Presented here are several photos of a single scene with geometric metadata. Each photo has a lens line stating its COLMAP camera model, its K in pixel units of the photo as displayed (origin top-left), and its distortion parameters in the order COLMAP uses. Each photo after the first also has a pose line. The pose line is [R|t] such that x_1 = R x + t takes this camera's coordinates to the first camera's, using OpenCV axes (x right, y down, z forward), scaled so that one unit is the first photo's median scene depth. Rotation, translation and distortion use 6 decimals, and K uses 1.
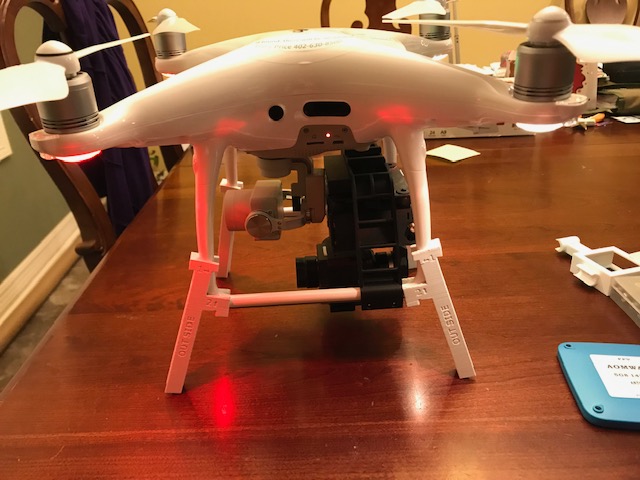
lens RADIAL K [[532.0, 0, 325.5], [0, 532.0, 246.0], [0, 0, 1]] dist [-0.002803, 0.013552]
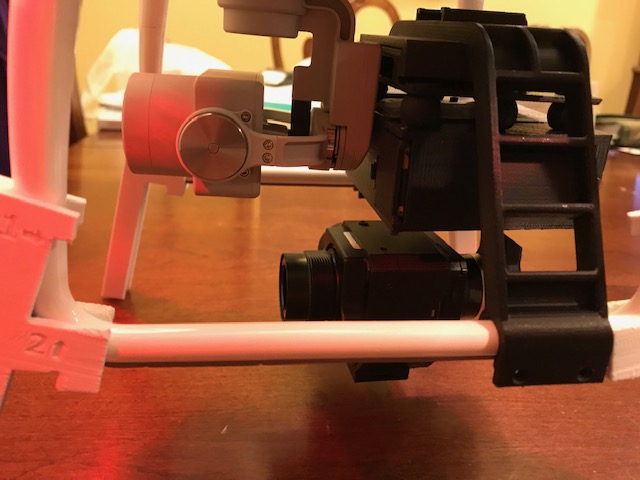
lens RADIAL K [[532.0, 0, 320.7], [0, 532.0, 242.2], [0, 0, 1]] dist [-0.002803, 0.013552]
pose [[0.988154, 0.069539, 0.136807, -0.073808], [-0.055321, 0.992920, -0.105120, 0.050729], [-0.143148, 0.096306, 0.985004, 0.478735]]
